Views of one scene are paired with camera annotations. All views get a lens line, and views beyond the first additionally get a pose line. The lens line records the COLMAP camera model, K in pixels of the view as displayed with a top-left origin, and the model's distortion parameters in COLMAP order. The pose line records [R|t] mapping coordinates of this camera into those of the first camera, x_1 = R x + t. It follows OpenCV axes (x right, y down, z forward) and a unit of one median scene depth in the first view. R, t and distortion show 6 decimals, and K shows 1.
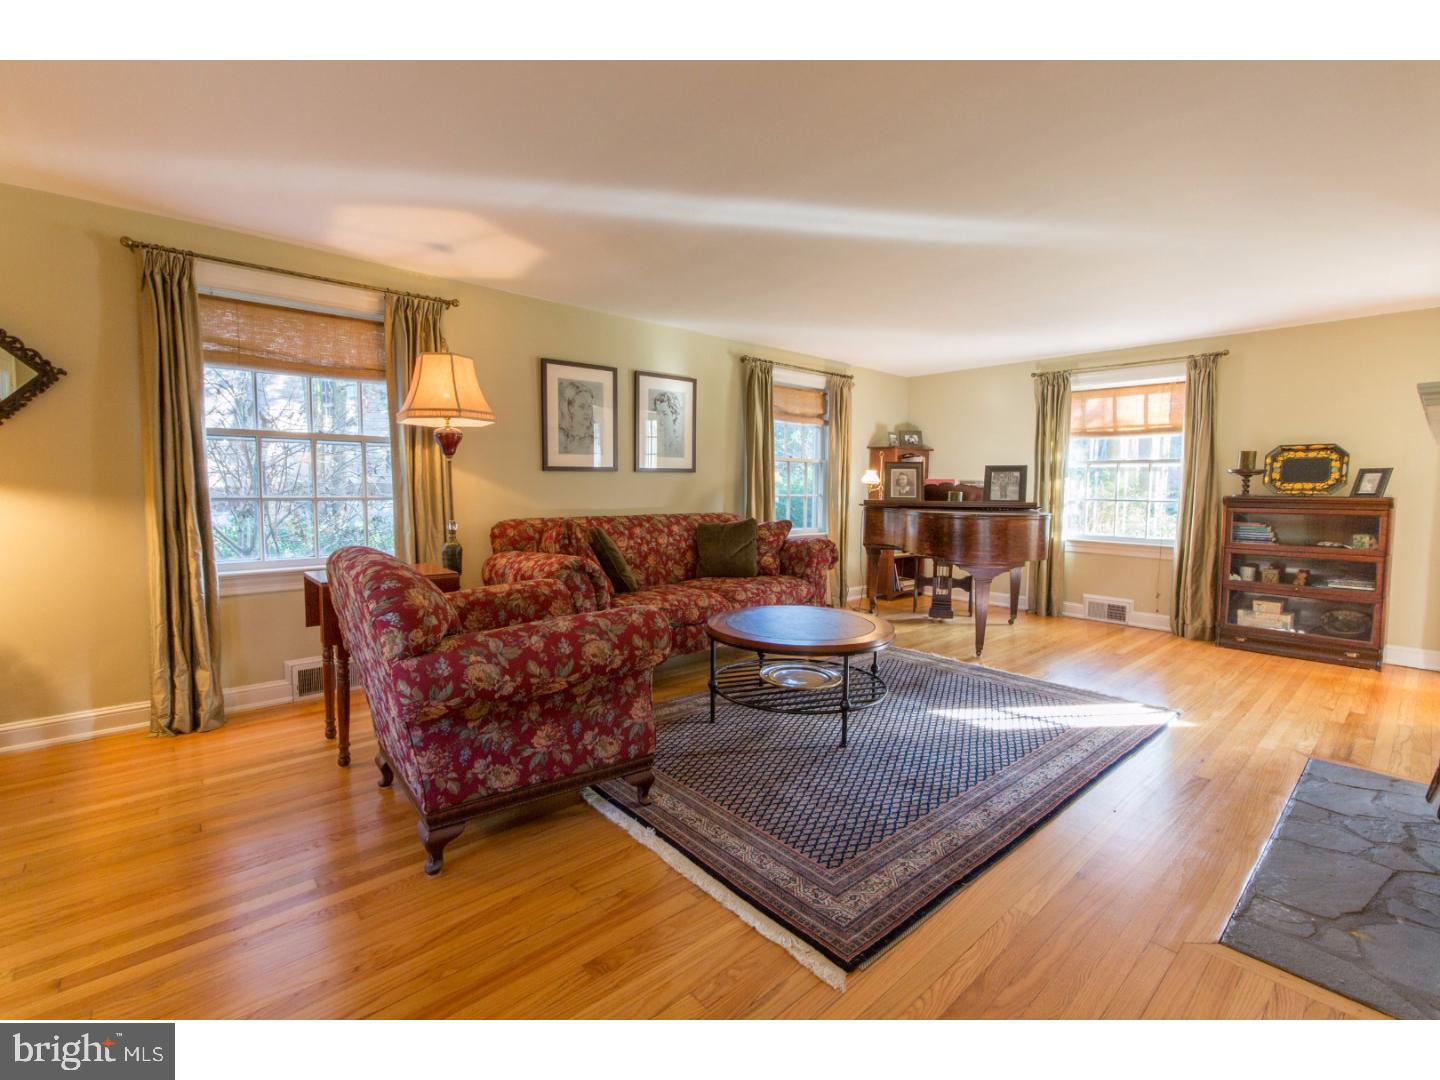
lens RADIAL K [[643.6, 0, 718.4], [0, 643.6, 531.1], [0, 0, 1]] dist [-0.000136, 0.000972]
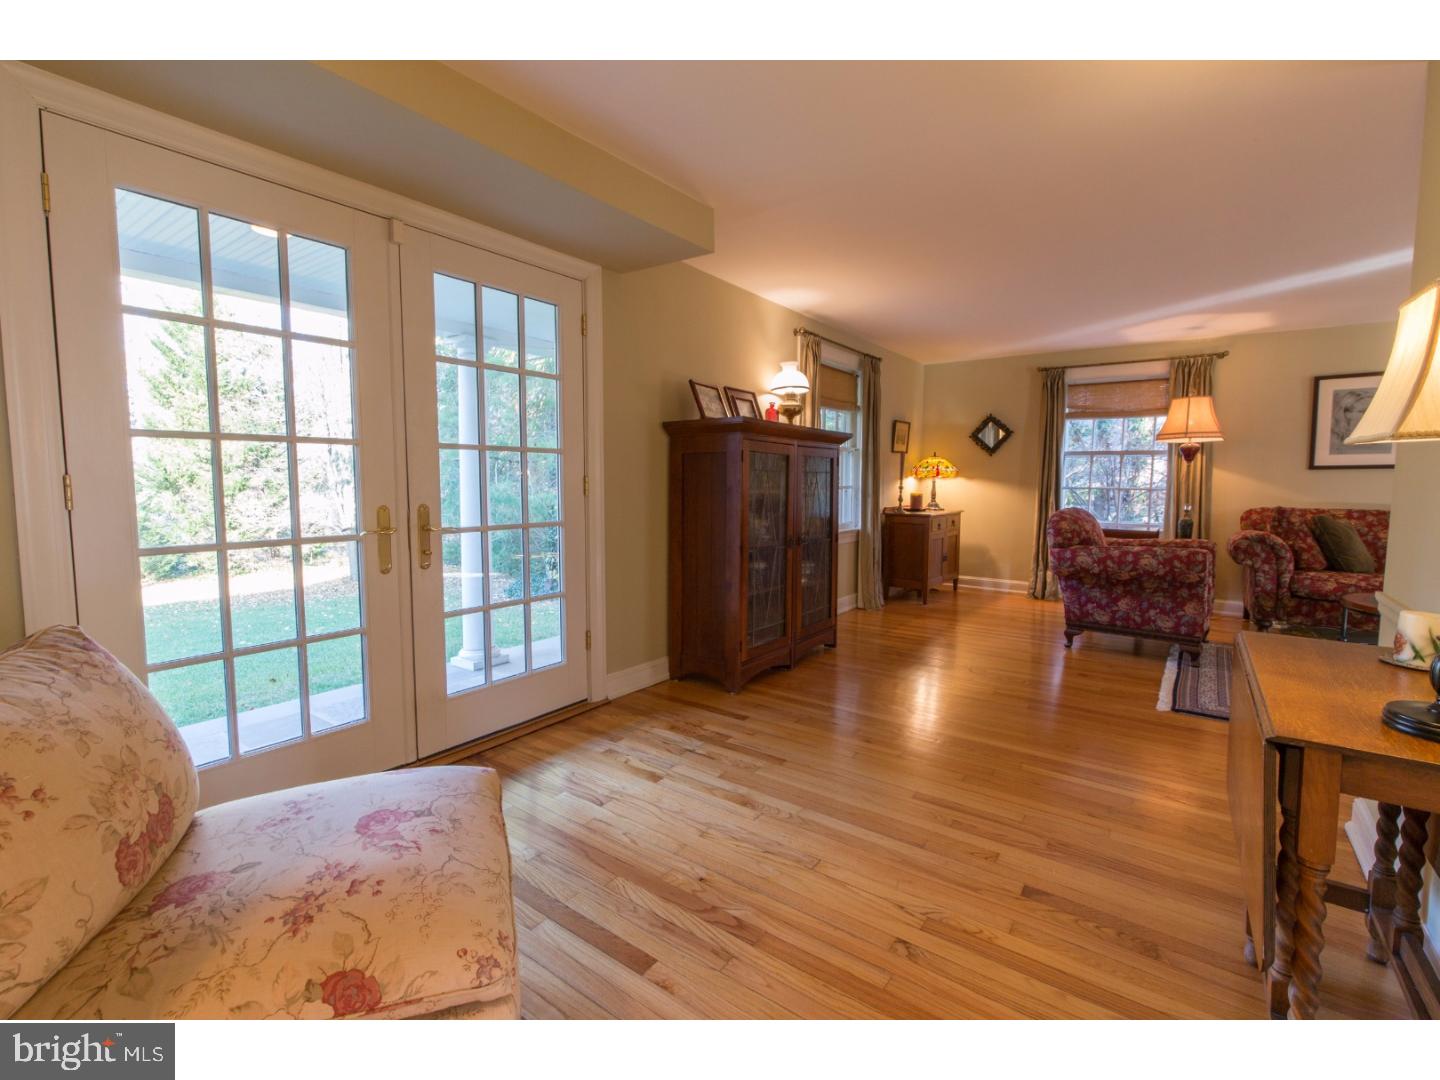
lens RADIAL K [[643.6, 0, 720.8], [0, 643.6, 530.4], [0, 0, 1]] dist [-0.000136, 0.000972]
pose [[0.214556, 0.073764, -0.973922, 0.952113], [-0.075892, 0.995388, 0.058670, 0.046357], [0.973759, 0.061325, 0.219165, -0.468092]]
